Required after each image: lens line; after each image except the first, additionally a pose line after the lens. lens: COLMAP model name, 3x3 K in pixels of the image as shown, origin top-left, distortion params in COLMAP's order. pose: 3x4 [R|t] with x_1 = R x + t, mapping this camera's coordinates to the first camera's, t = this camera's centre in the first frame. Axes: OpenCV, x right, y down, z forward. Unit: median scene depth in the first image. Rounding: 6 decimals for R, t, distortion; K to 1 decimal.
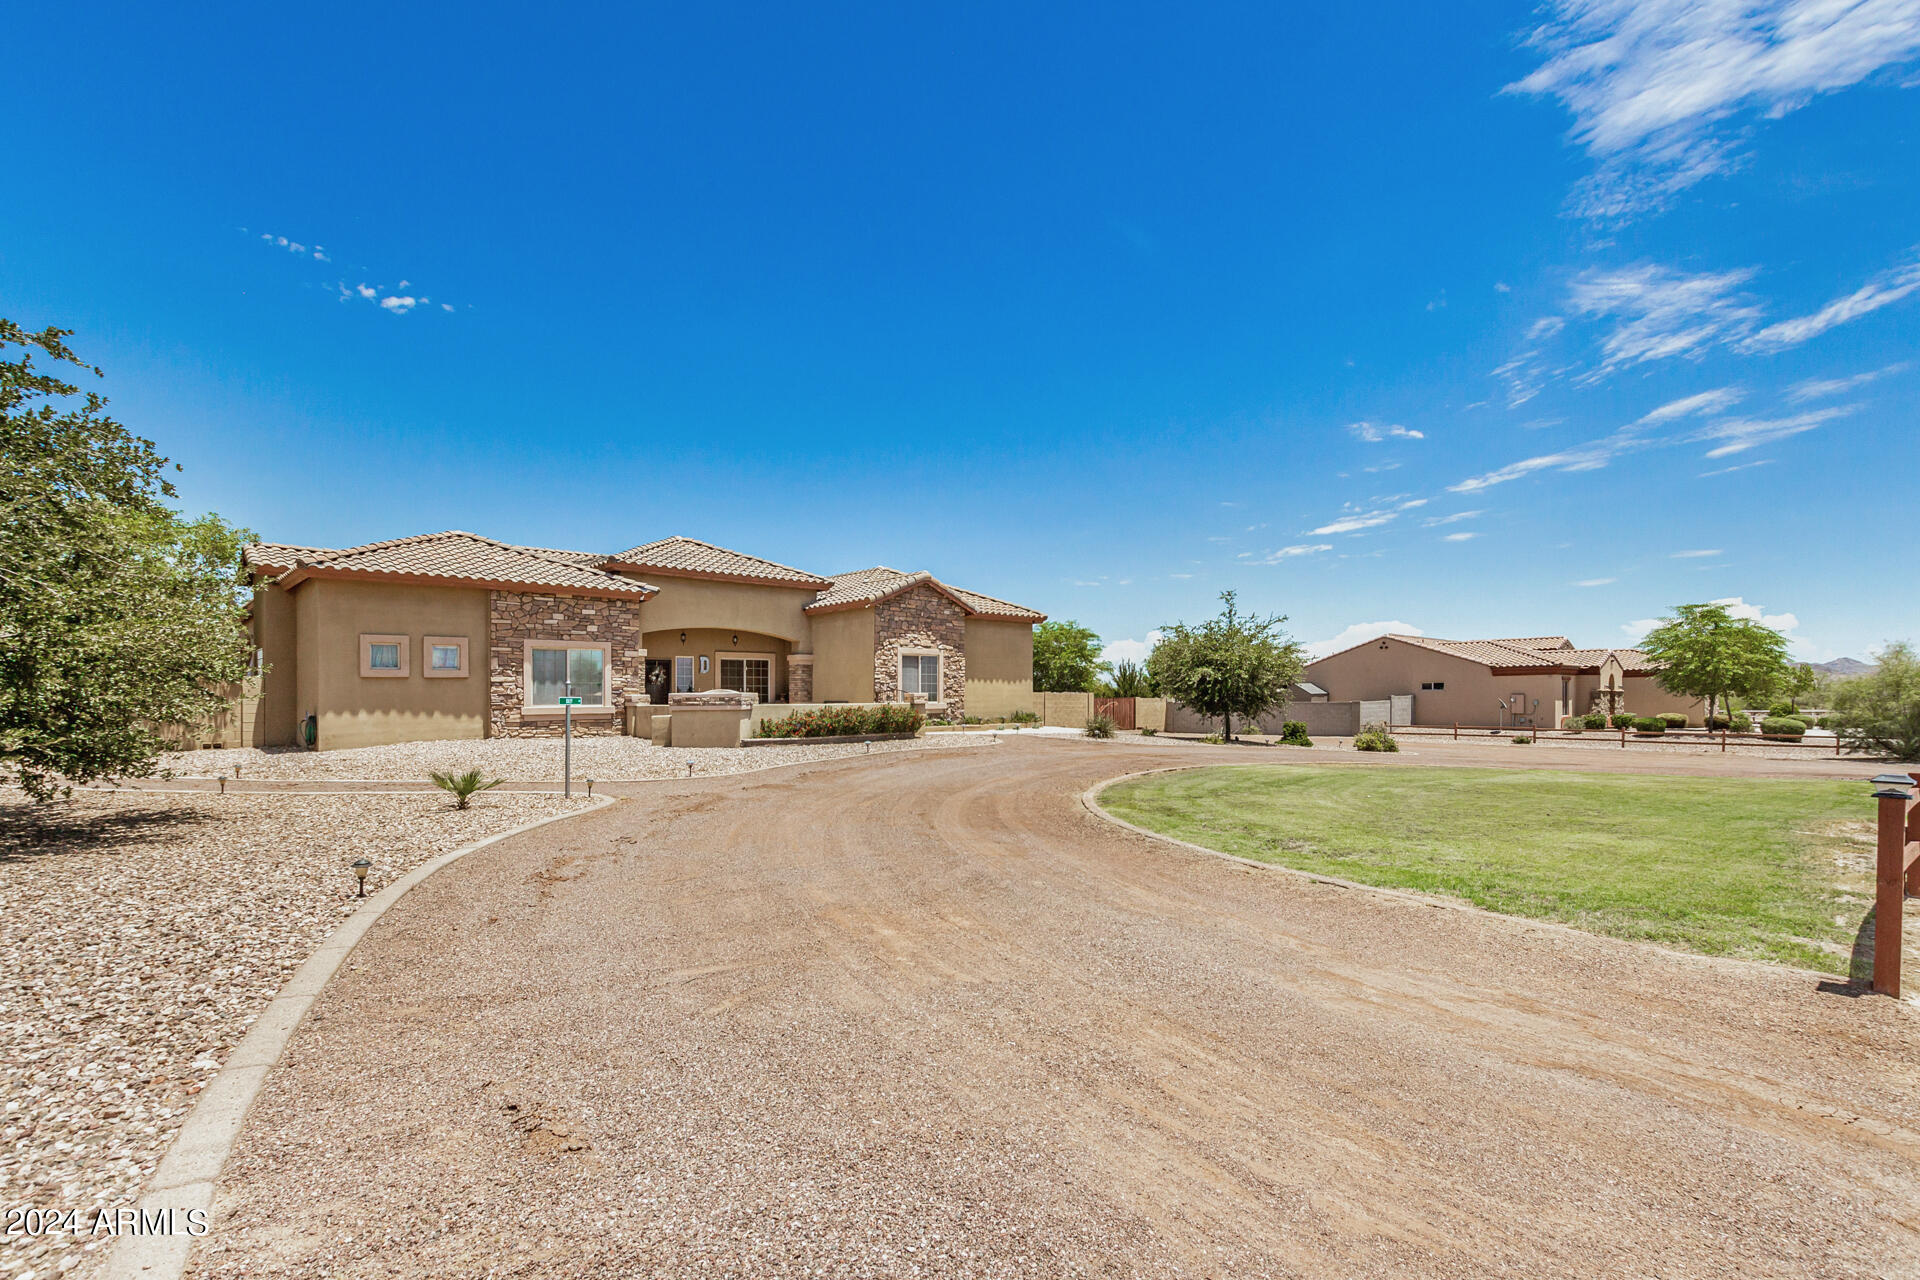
lens RADIAL K [[898.2, 0, 955.6], [0, 898.2, 708.0], [0, 0, 1]] dist [0.002079, 0.000333]
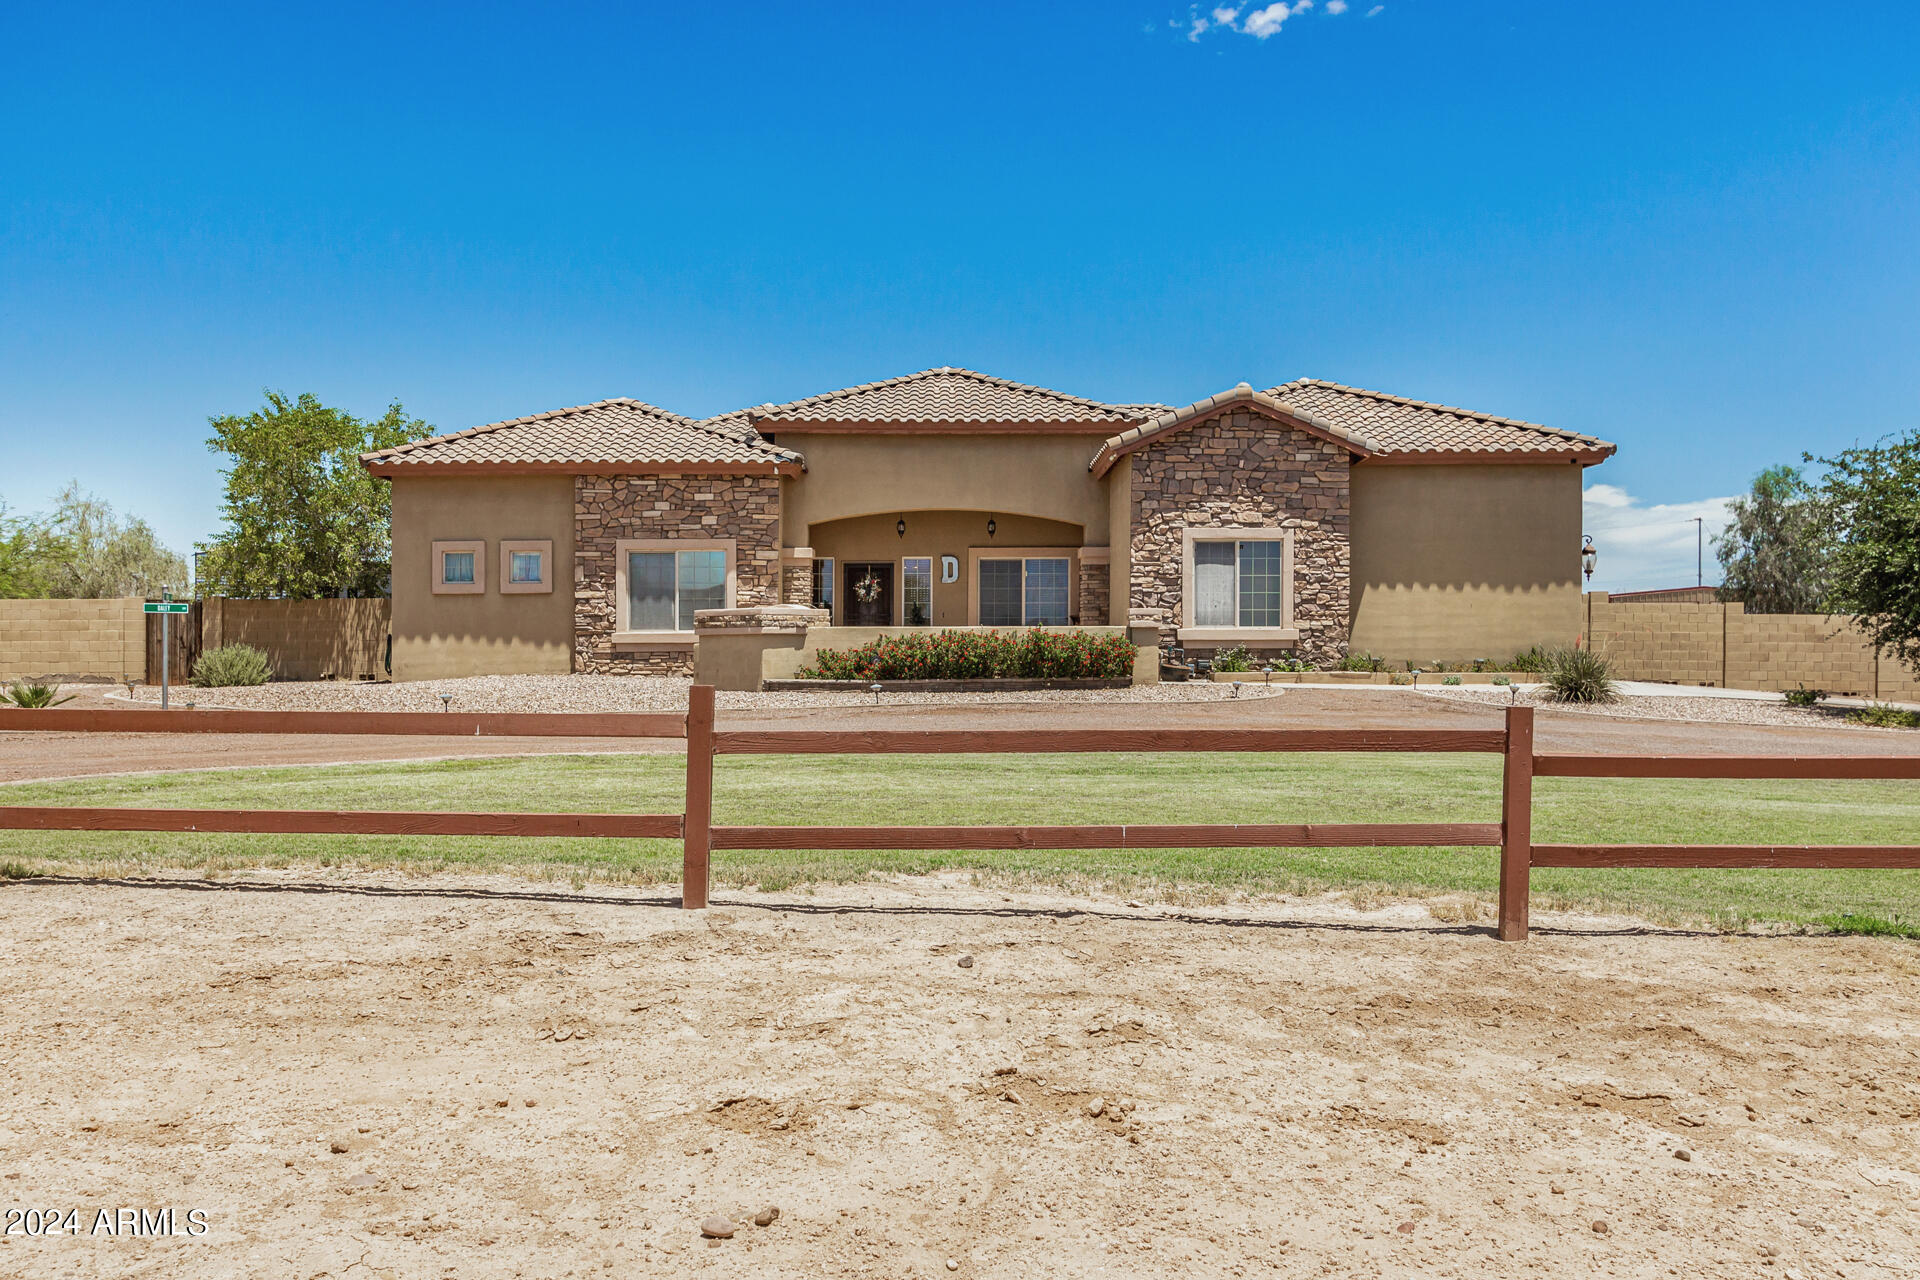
lens RADIAL K [[1651.1, 0, 943.8], [0, 1651.1, 628.1], [0, 0, 1]] dist [-0.003858, -0.006722]
pose [[0.740959, -0.004185, -0.671537, 0.573393], [-0.010240, 0.999794, -0.017530, 0.014935], [0.671472, 0.019865, 0.740764, 0.174769]]
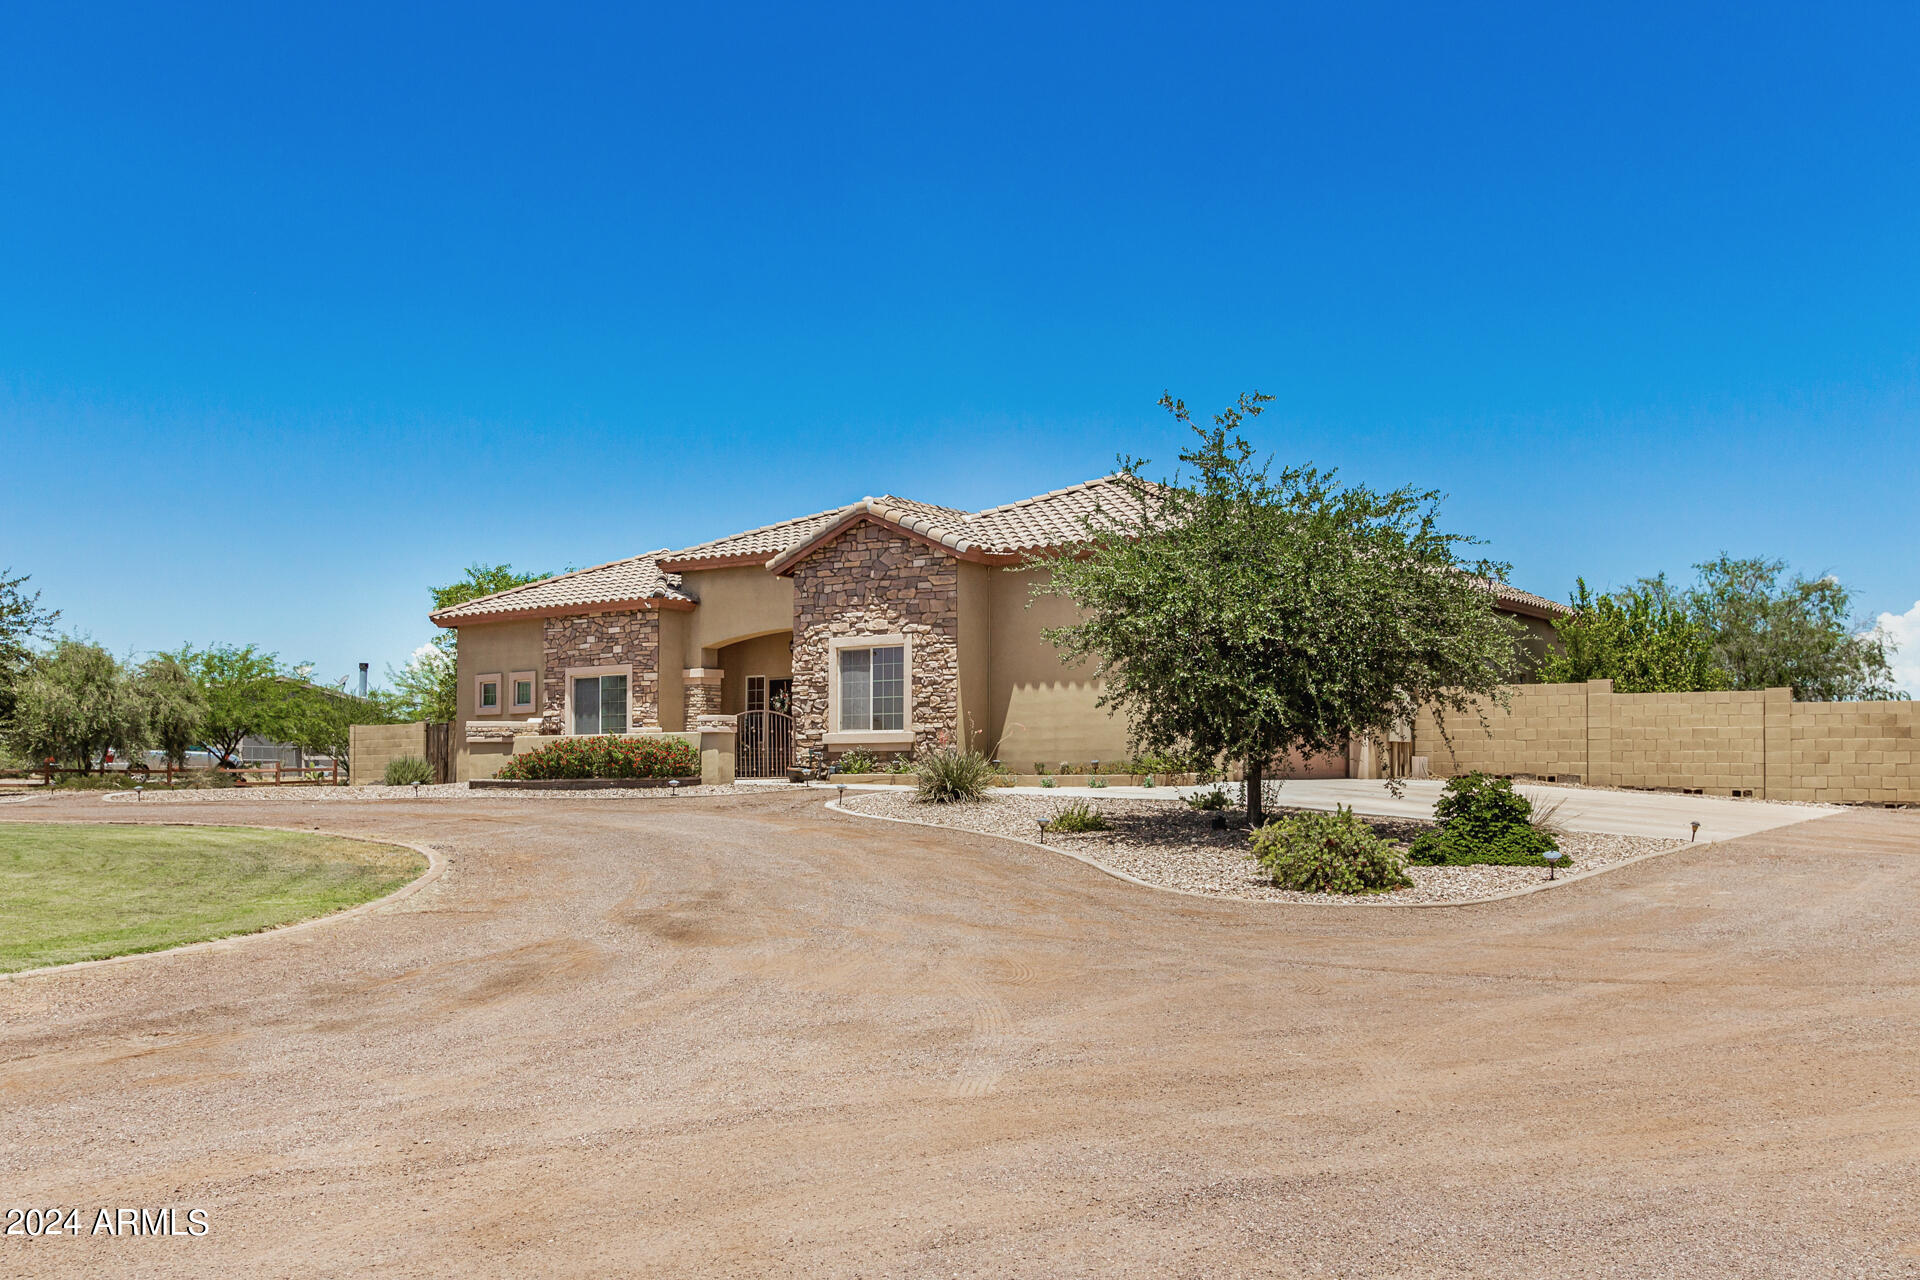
lens RADIAL K [[1651.1, 0, 959.8], [0, 1651.1, 650.7], [0, 0, 1]] dist [-0.003858, -0.006722]
pose [[0.198076, -0.065989, -0.977963, 1.137822], [-0.007203, 0.997606, -0.068773, 0.015977], [0.980160, 0.020666, 0.197126, 0.988242]]
